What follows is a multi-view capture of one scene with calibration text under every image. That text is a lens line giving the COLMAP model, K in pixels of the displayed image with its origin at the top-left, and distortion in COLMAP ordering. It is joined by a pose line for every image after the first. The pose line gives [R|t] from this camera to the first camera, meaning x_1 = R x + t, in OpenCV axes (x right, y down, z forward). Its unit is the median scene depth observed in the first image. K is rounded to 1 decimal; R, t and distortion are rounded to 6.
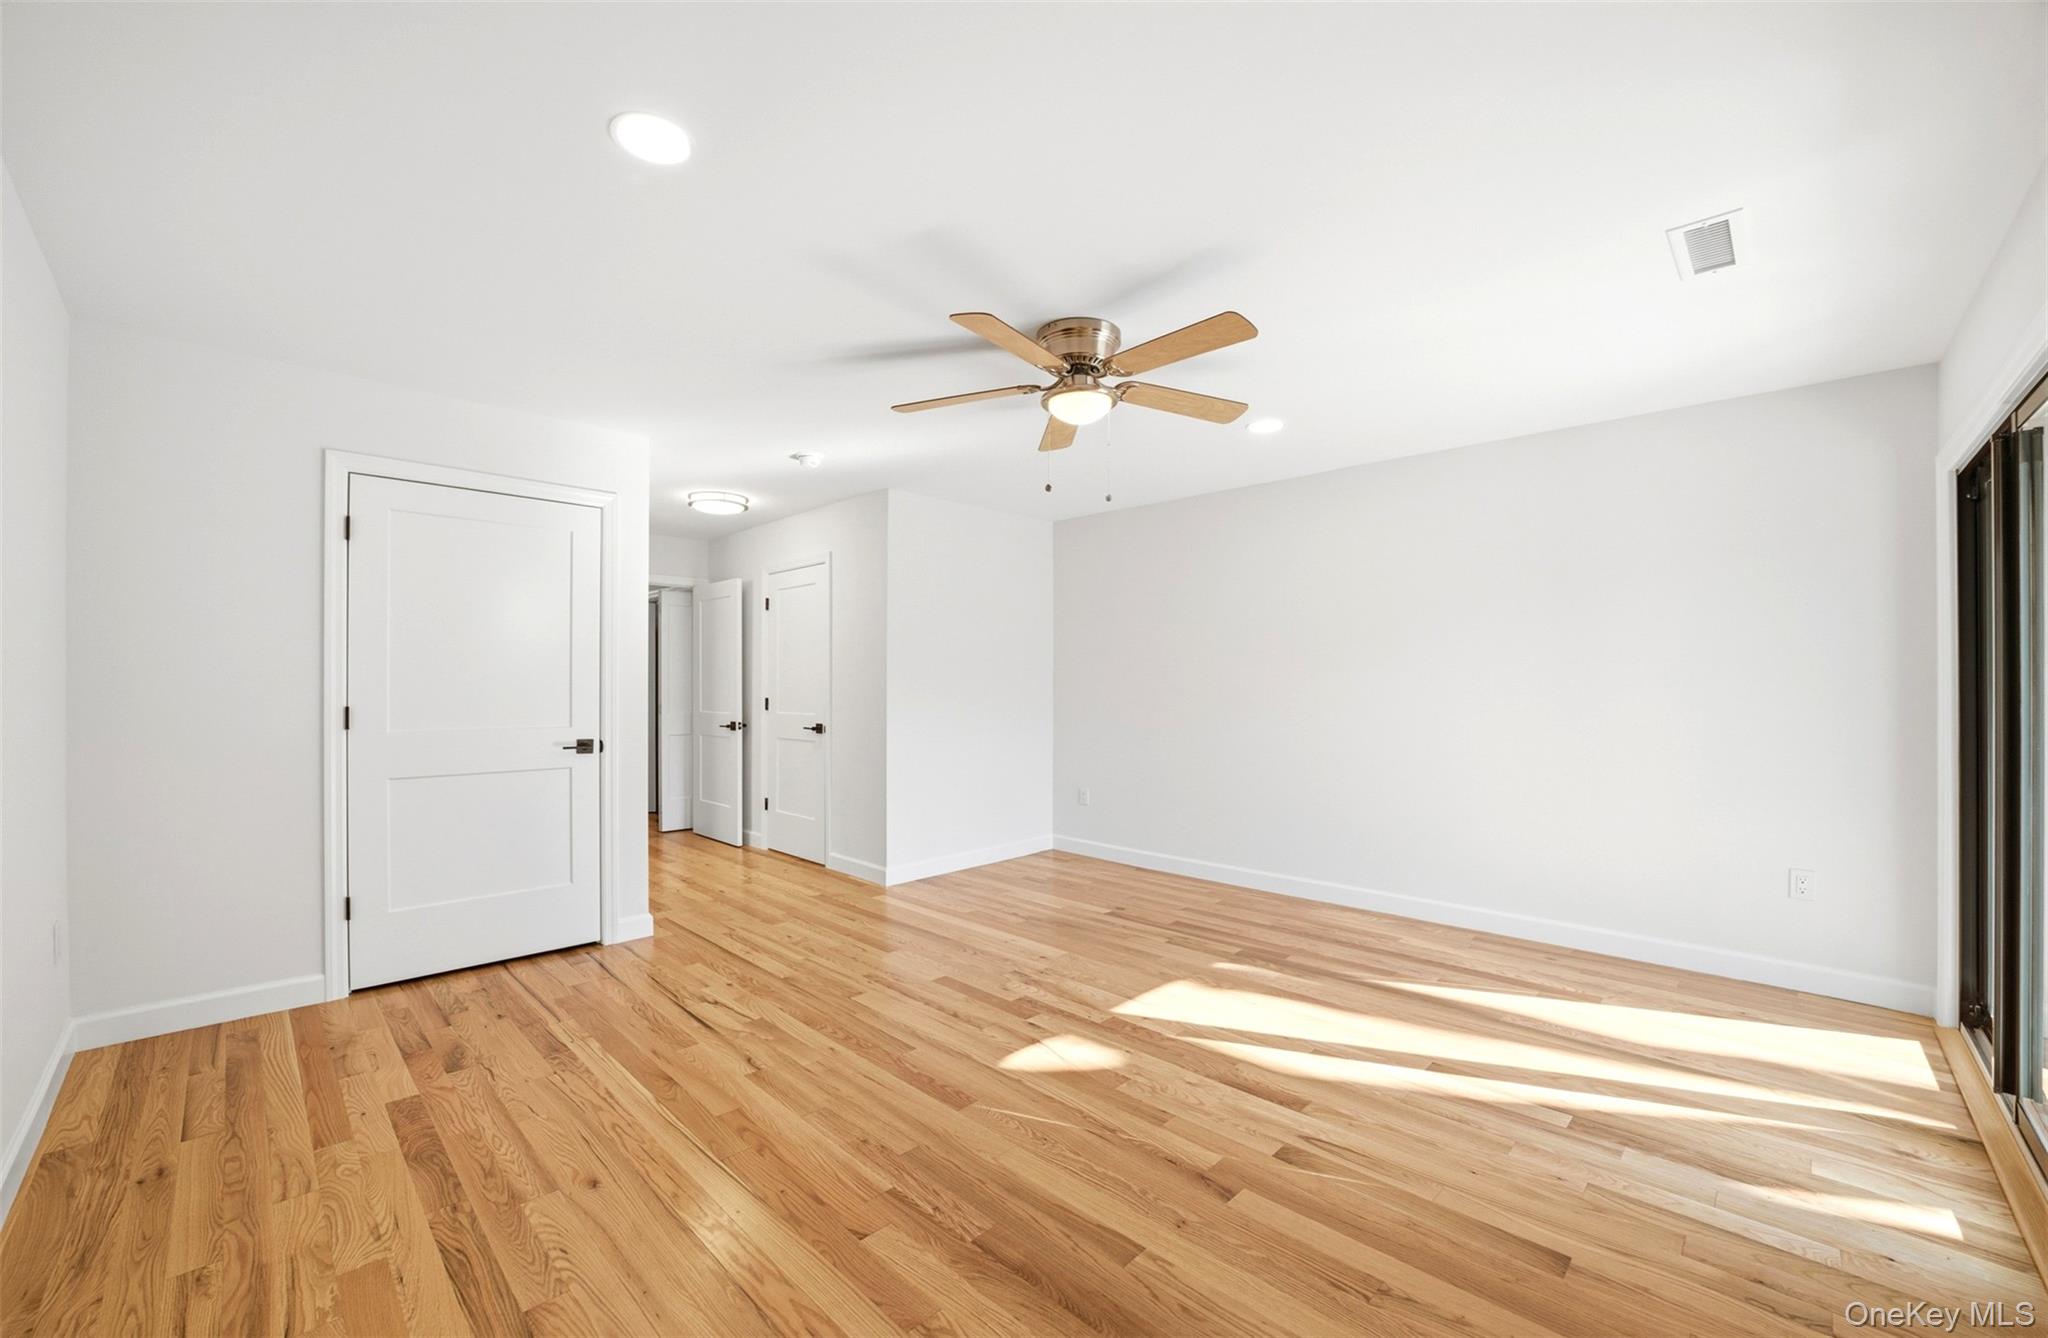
lens RADIAL K [[804.8, 0, 1024.3], [0, 804.8, 683.5], [0, 0, 1]] dist [-0.000179, -0.000055]
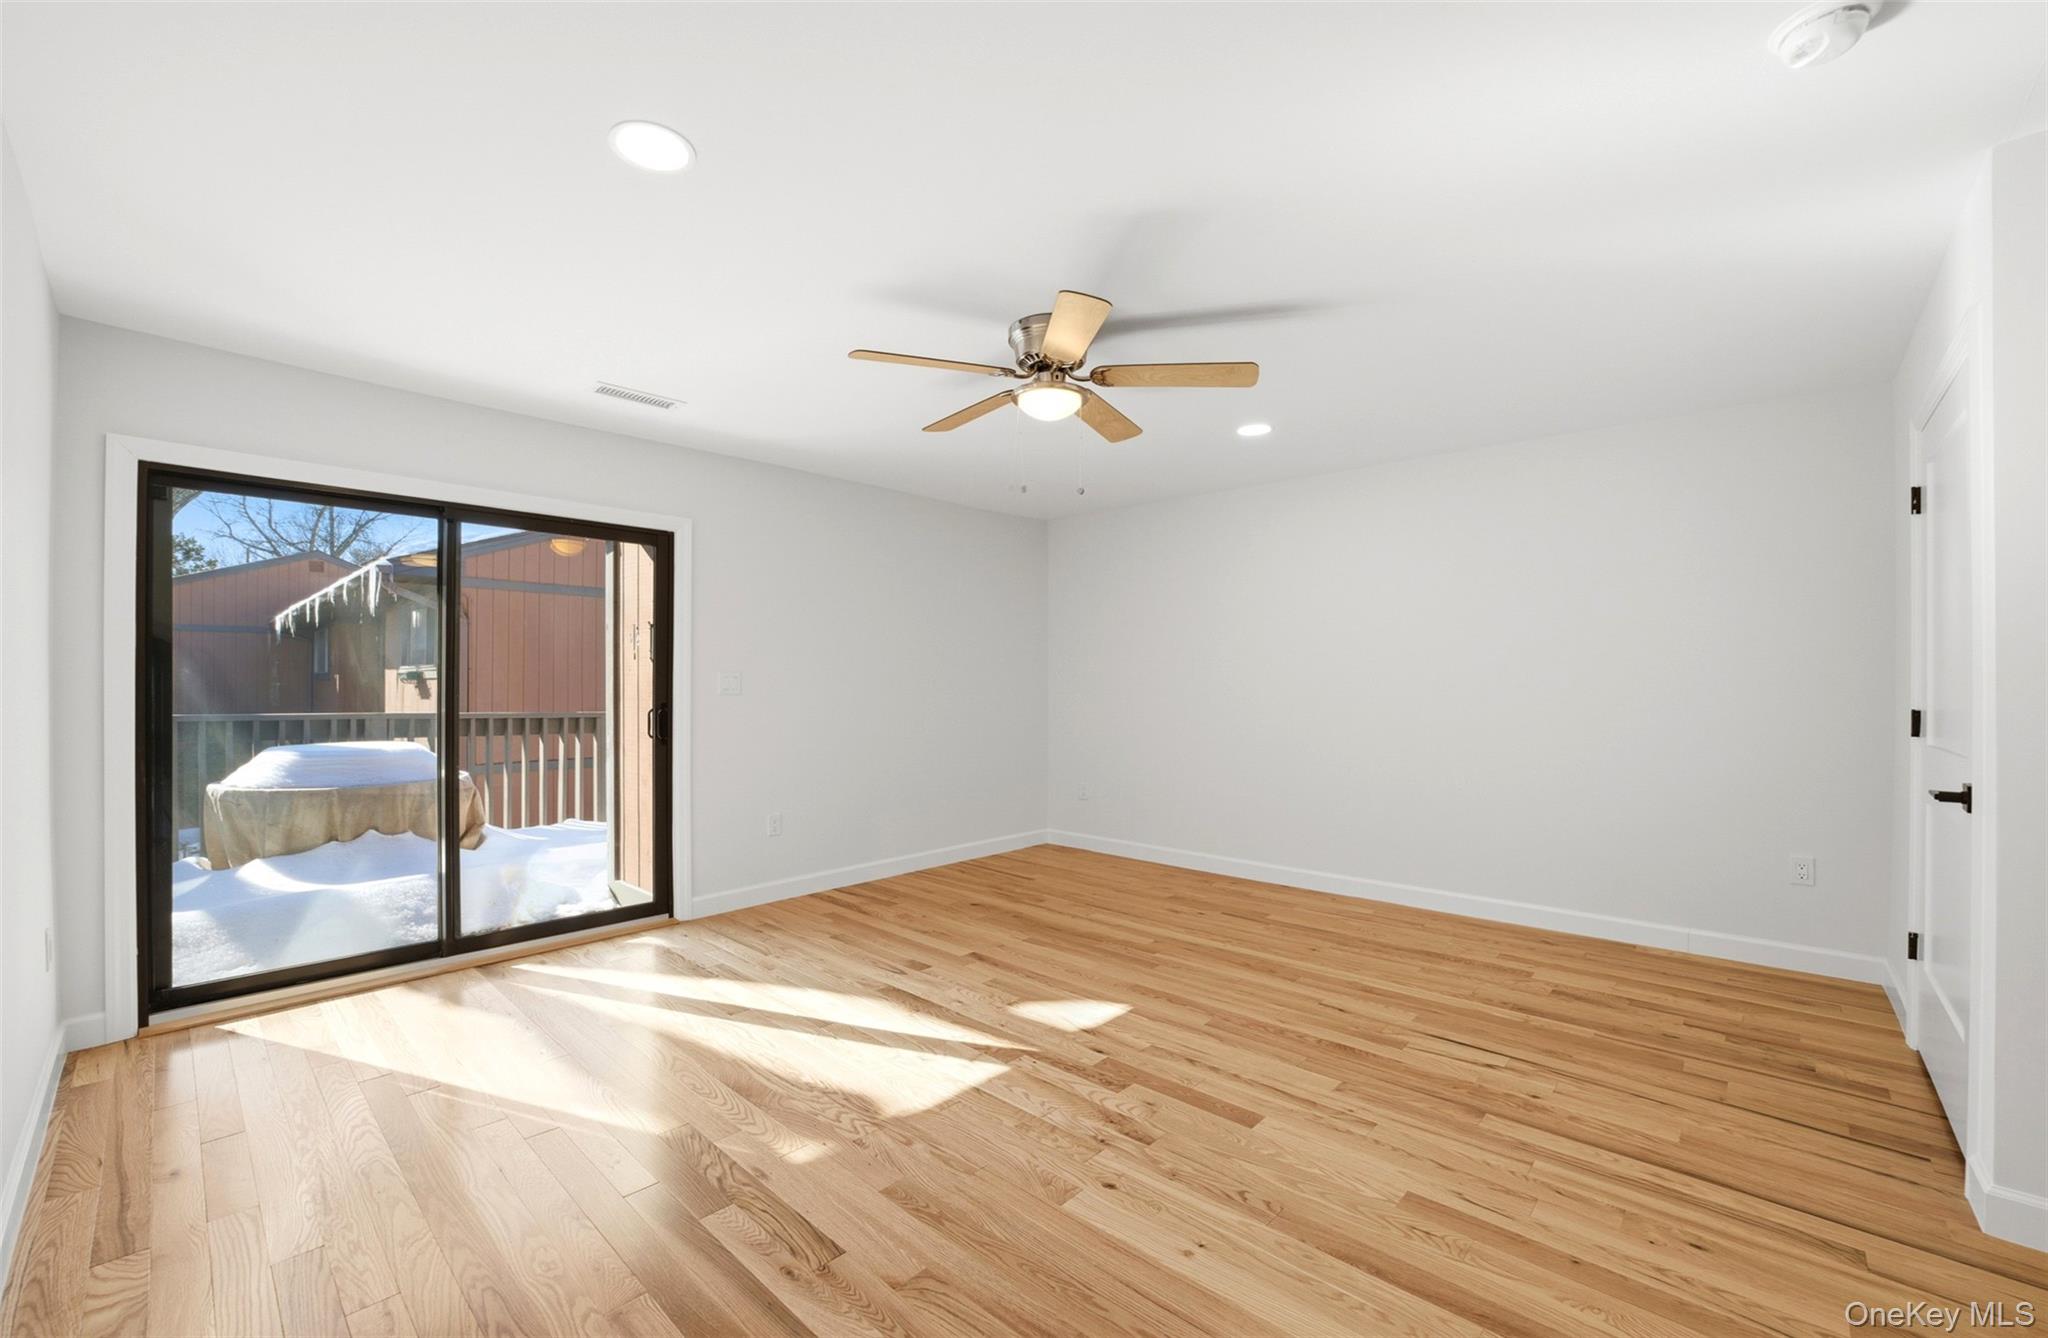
lens RADIAL K [[804.8, 0, 1024.3], [0, 804.8, 683.5], [0, 0, 1]] dist [-0.000179, -0.000055]
pose [[-0.999801, -0.006541, -0.018833, 0.115750], [-0.006546, 0.999979, 0.000206, 0.011467], [0.018831, 0.000329, -0.999823, 1.939659]]
